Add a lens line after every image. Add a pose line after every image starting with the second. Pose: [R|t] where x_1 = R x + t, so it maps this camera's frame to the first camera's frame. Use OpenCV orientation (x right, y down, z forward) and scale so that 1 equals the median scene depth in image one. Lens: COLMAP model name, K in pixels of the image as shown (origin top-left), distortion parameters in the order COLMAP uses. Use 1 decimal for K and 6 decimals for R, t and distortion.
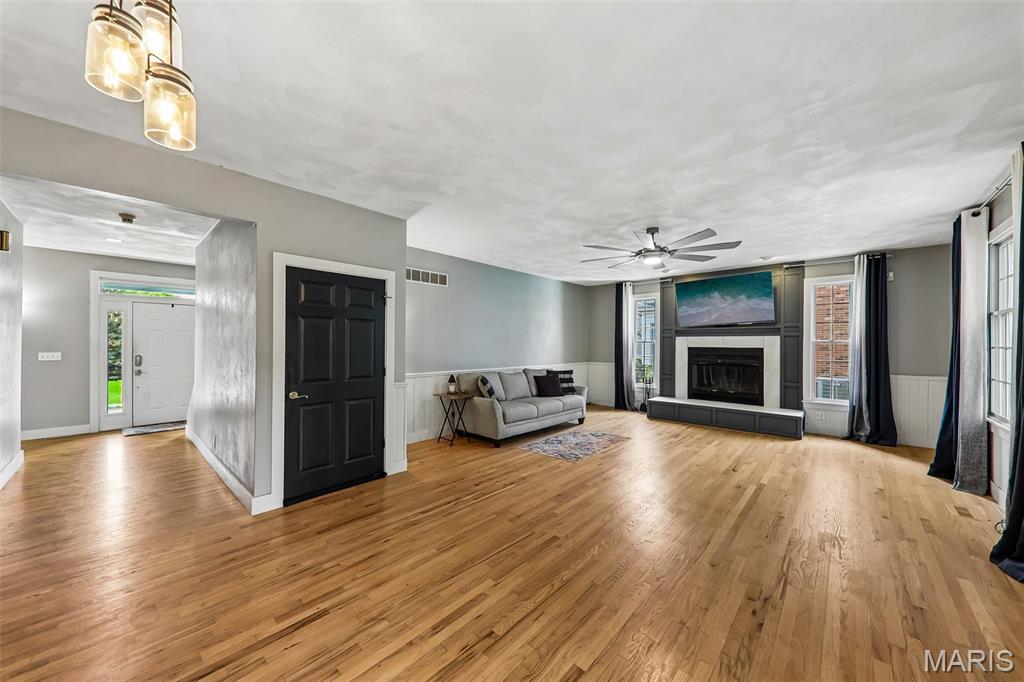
lens RADIAL K [[364.1, 0, 514.1], [0, 364.1, 343.1], [0, 0, 1]] dist [0.018370, -0.008482]
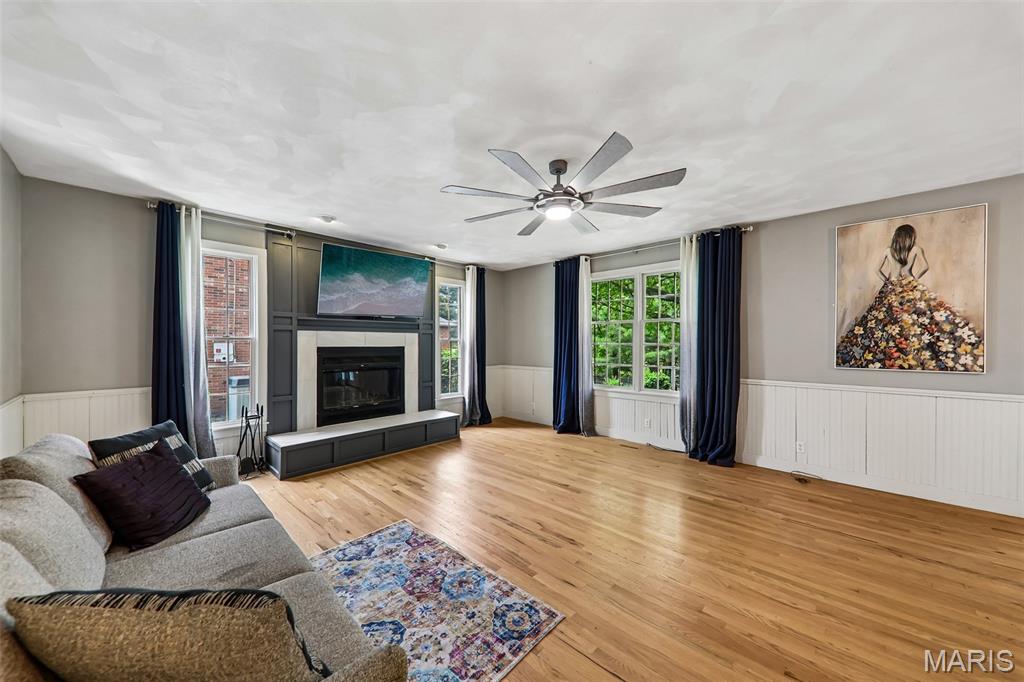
lens RADIAL K [[364.1, 0, 514.1], [0, 364.1, 343.1], [0, 0, 1]] dist [0.018370, -0.008482]
pose [[0.016001, -0.005078, 0.999859, -0.197952], [-0.001981, 0.999985, 0.005110, 0.000299], [-0.999870, -0.002062, 0.015991, 0.784737]]
